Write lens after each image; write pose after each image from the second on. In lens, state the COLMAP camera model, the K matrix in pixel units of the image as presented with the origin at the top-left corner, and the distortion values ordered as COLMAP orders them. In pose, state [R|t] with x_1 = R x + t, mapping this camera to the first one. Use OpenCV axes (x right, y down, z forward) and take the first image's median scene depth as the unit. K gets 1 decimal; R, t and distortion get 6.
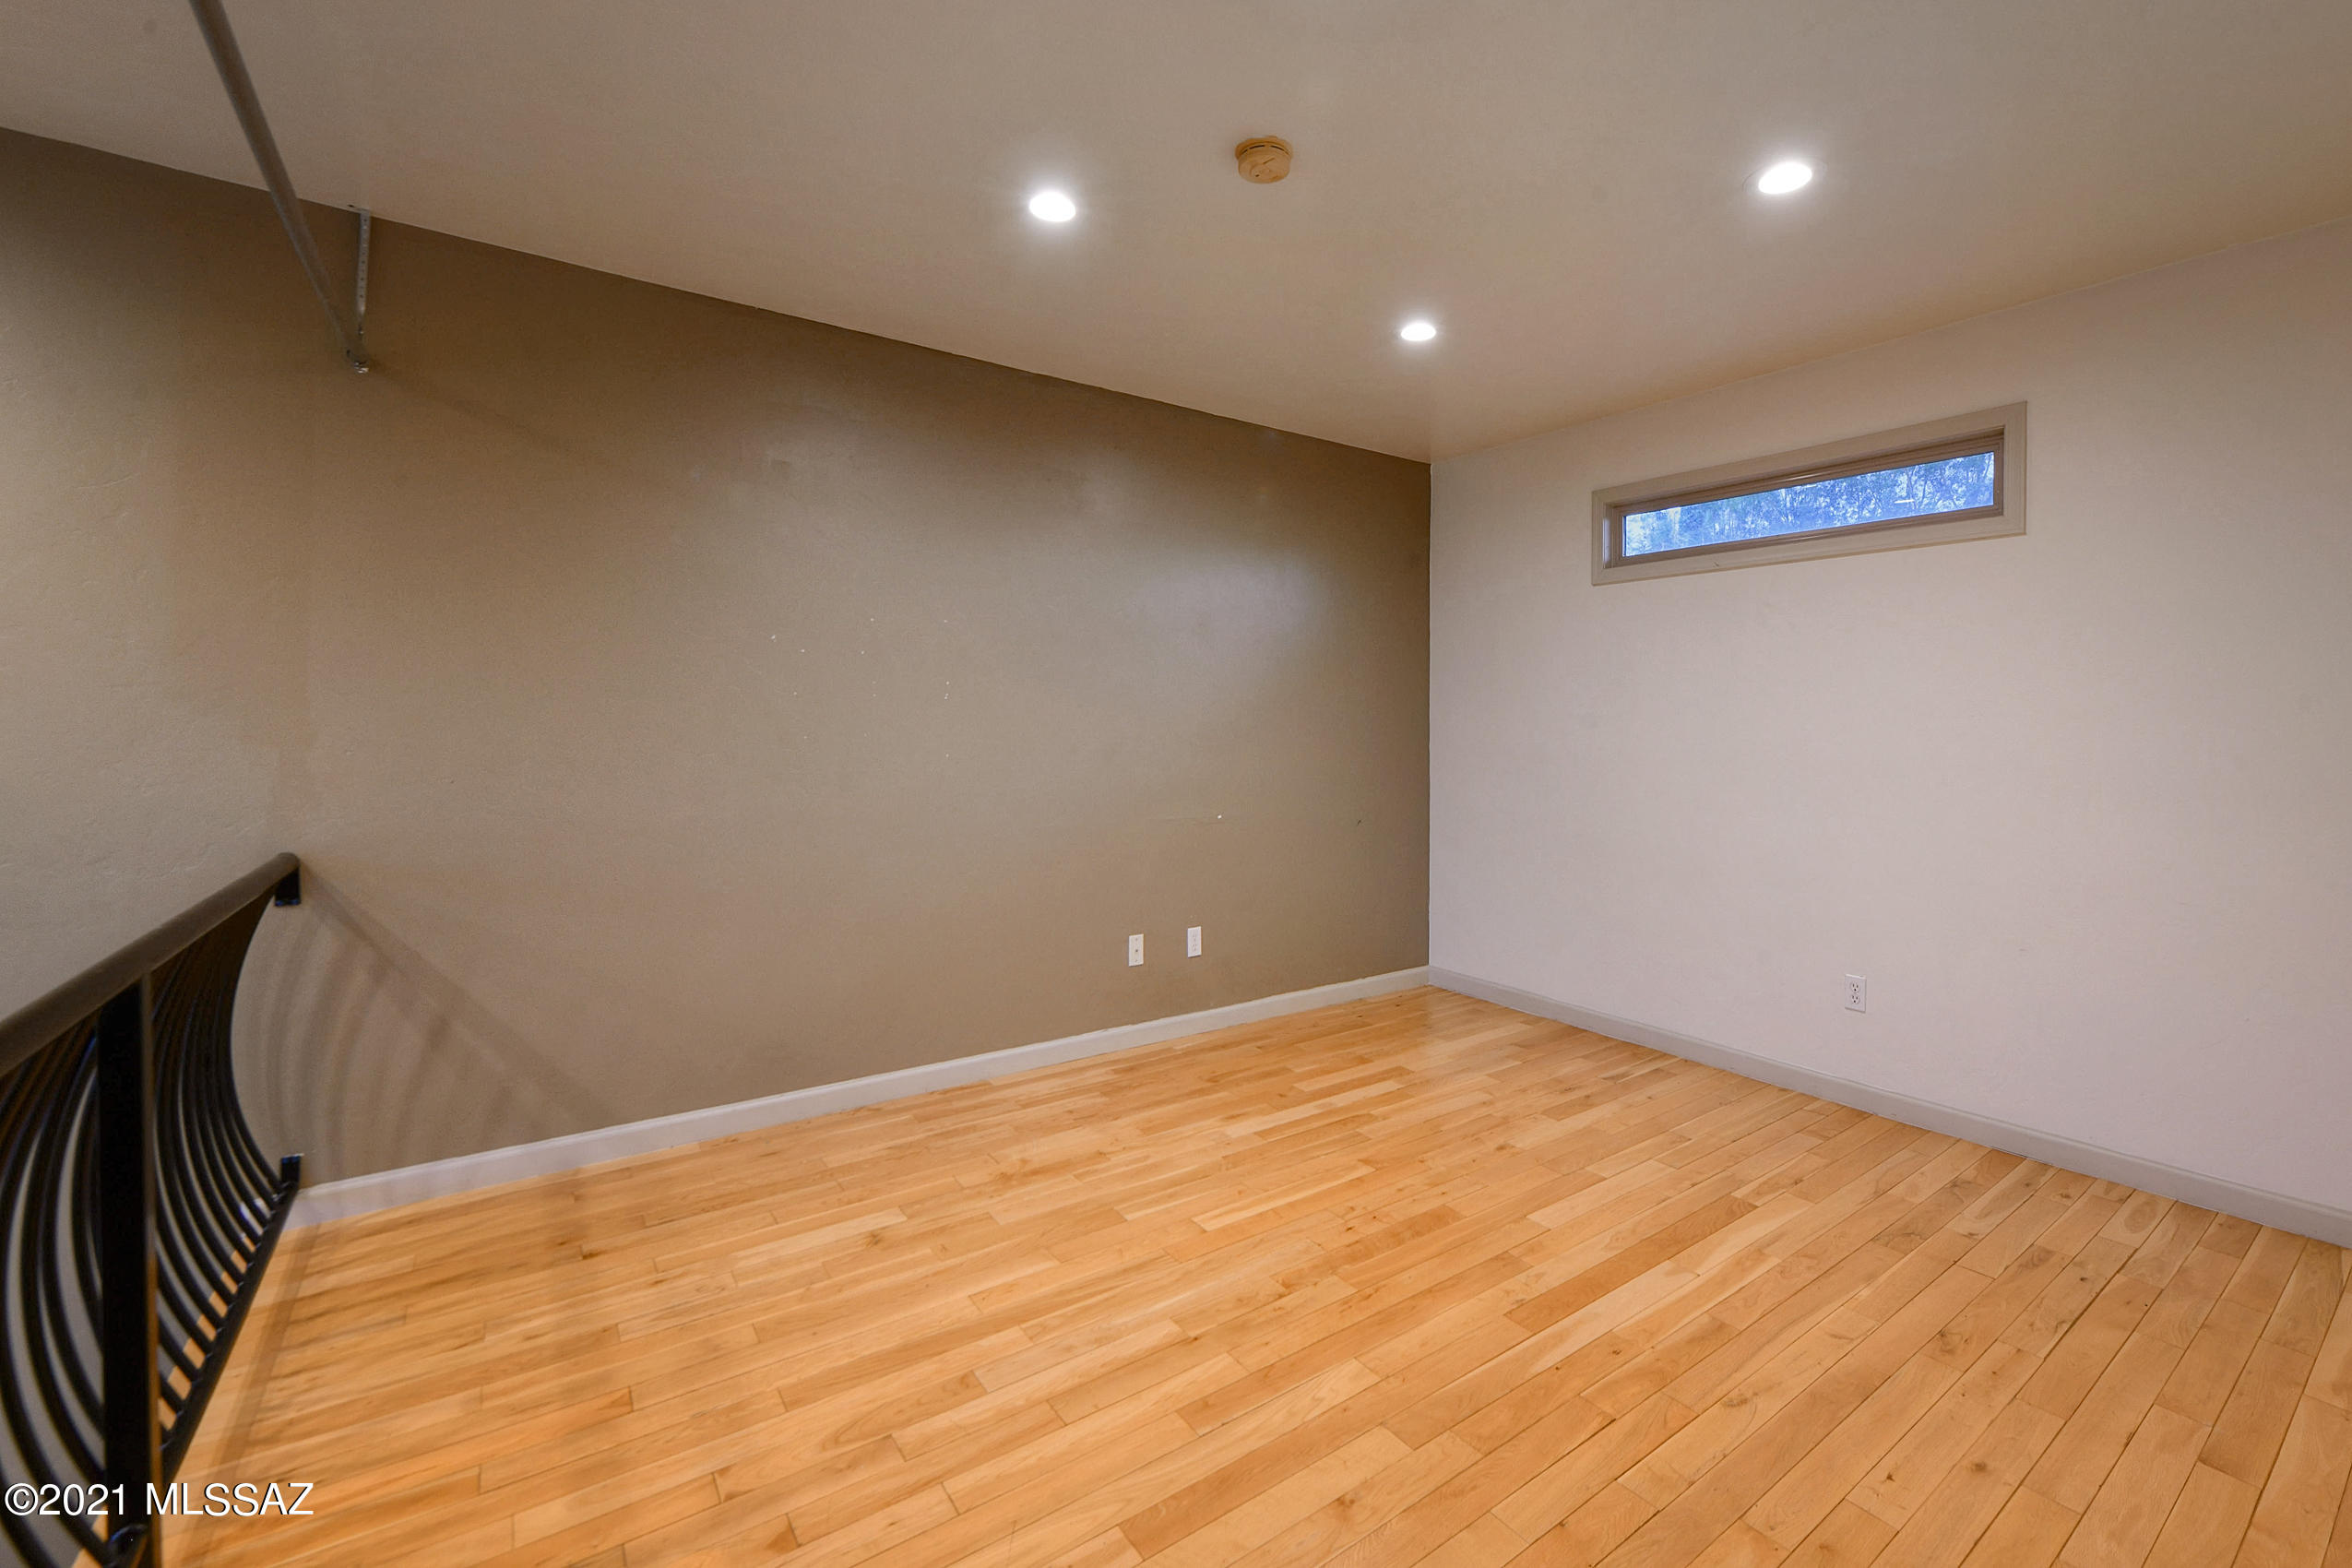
lens RADIAL K [[980.4, 0, 1171.1], [0, 980.4, 751.1], [0, 0, 1]] dist [0.001036, -0.000047]
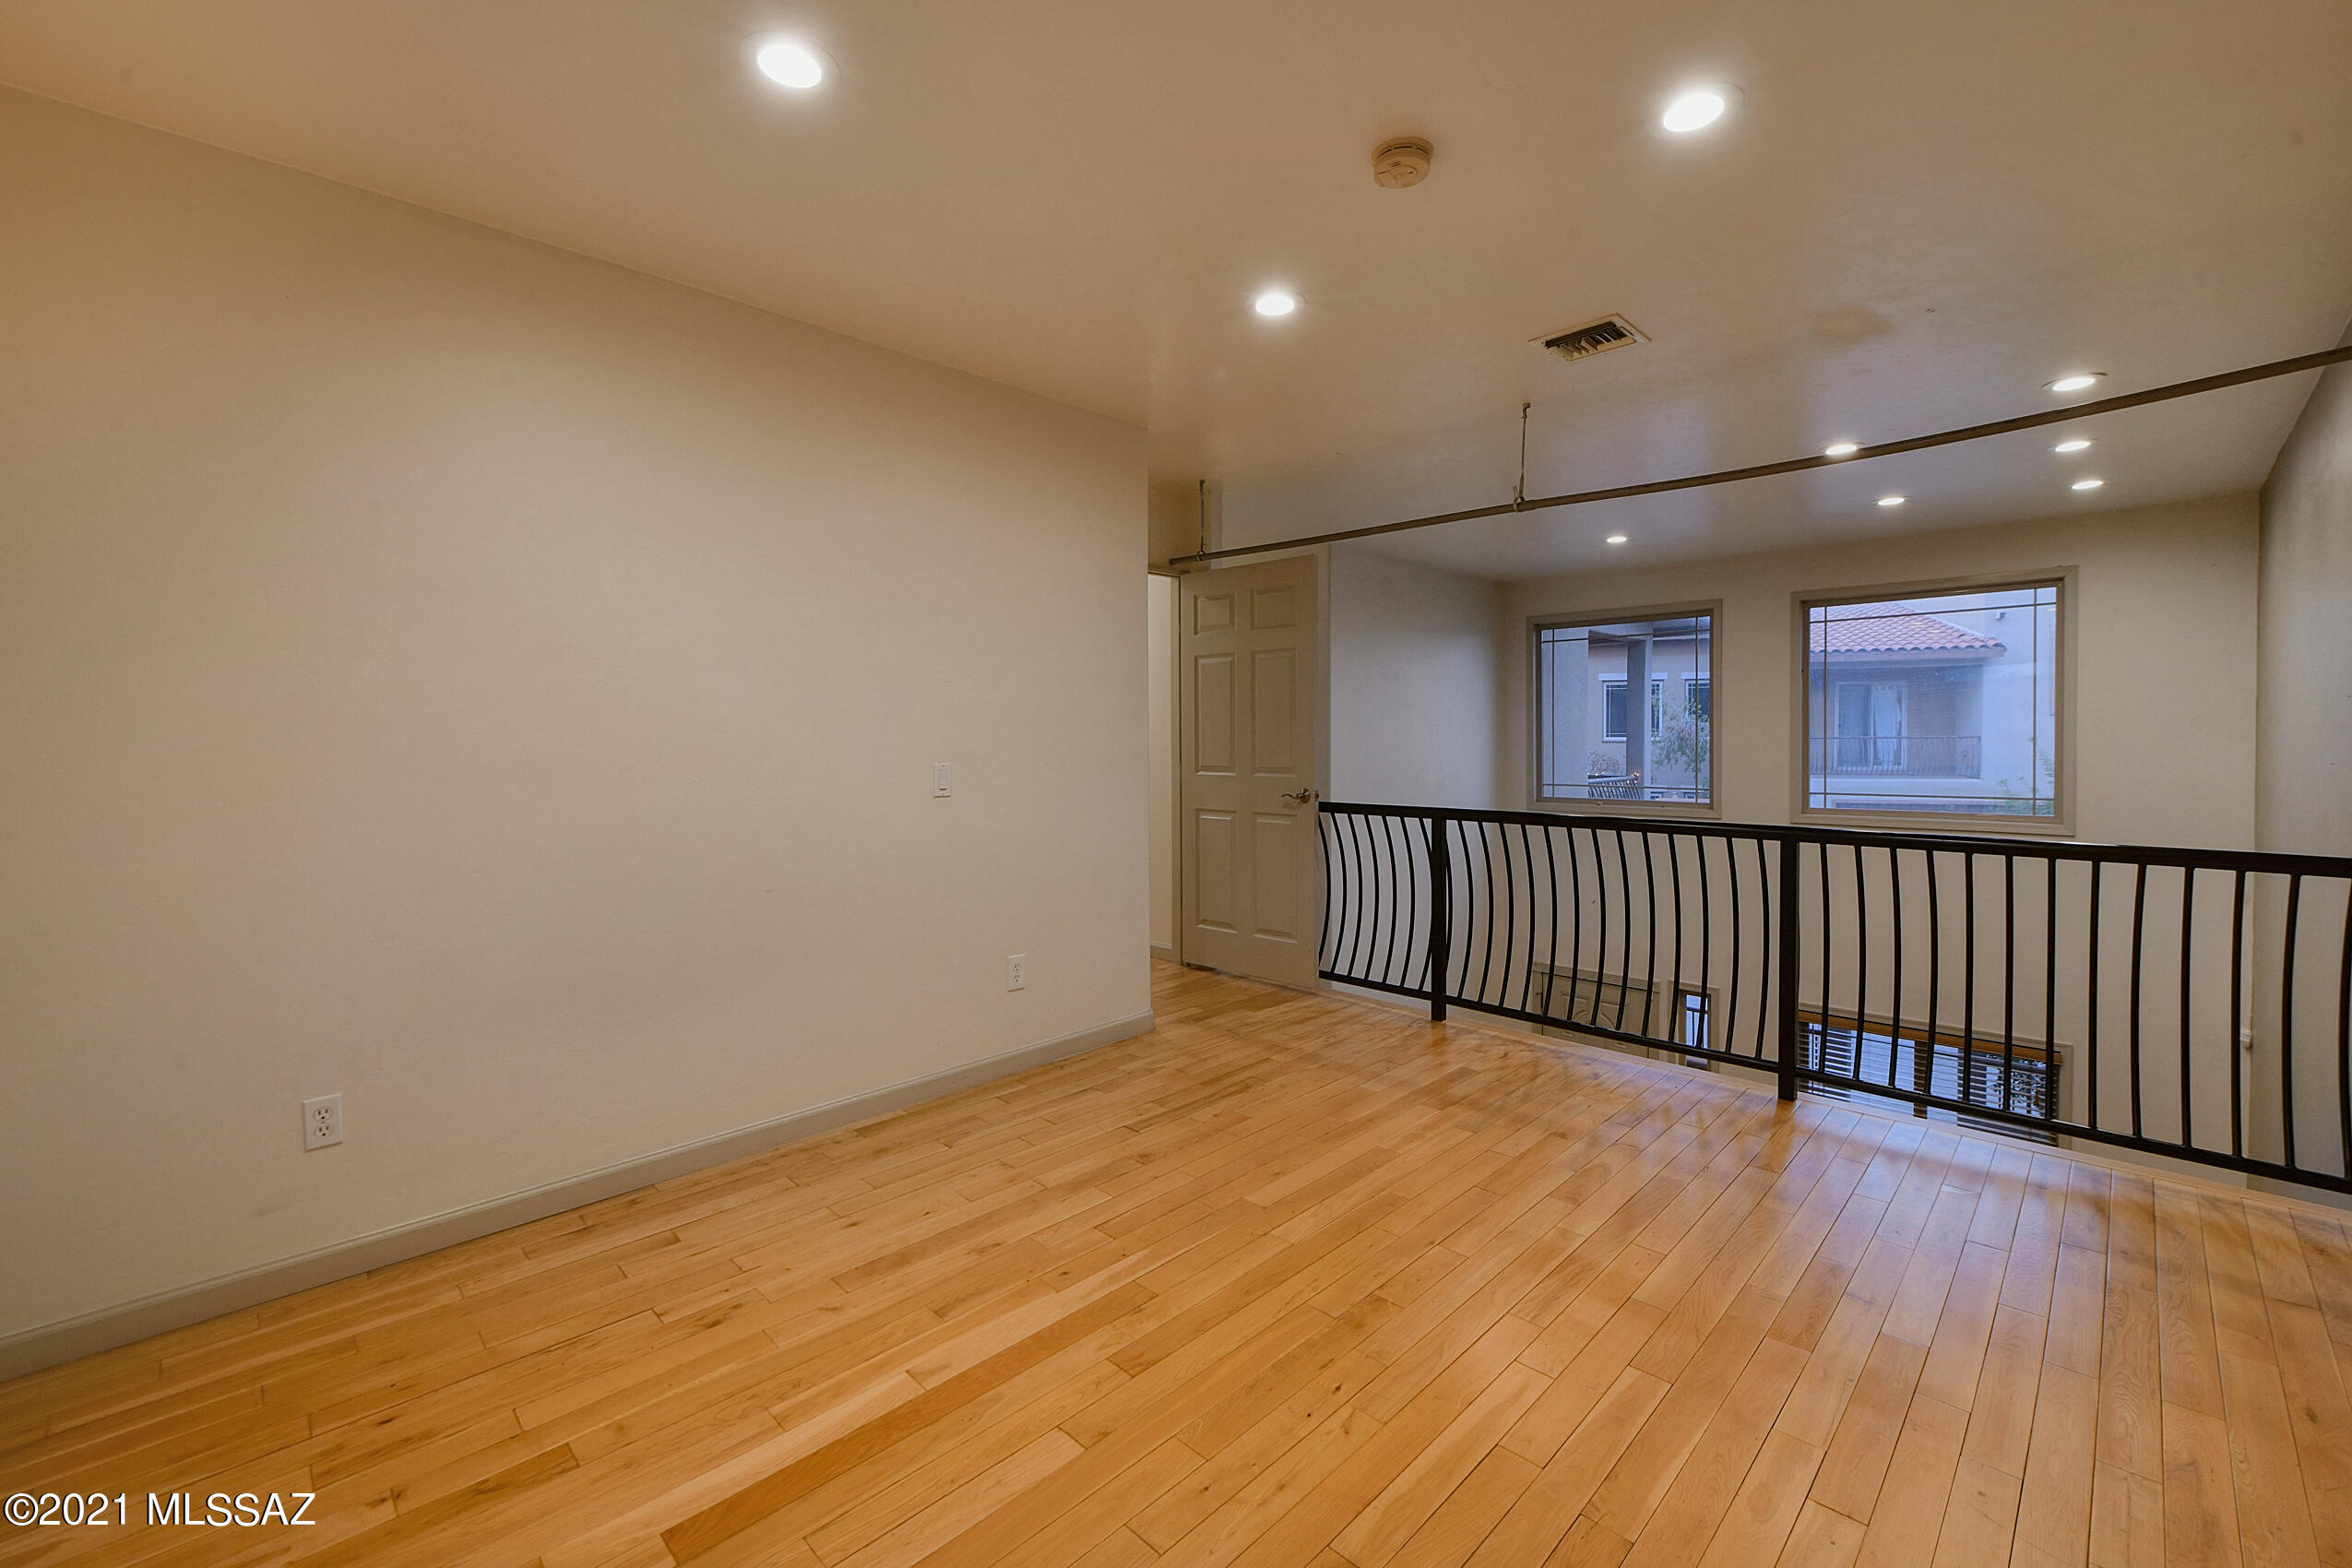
lens RADIAL K [[980.4, 0, 1171.1], [0, 980.4, 751.1], [0, 0, 1]] dist [0.001036, -0.000047]
pose [[-0.980831, -0.002875, -0.194840, 0.529181], [-0.011790, 0.998935, 0.044609, -0.012470], [0.194504, 0.046051, -0.979820, 1.974751]]
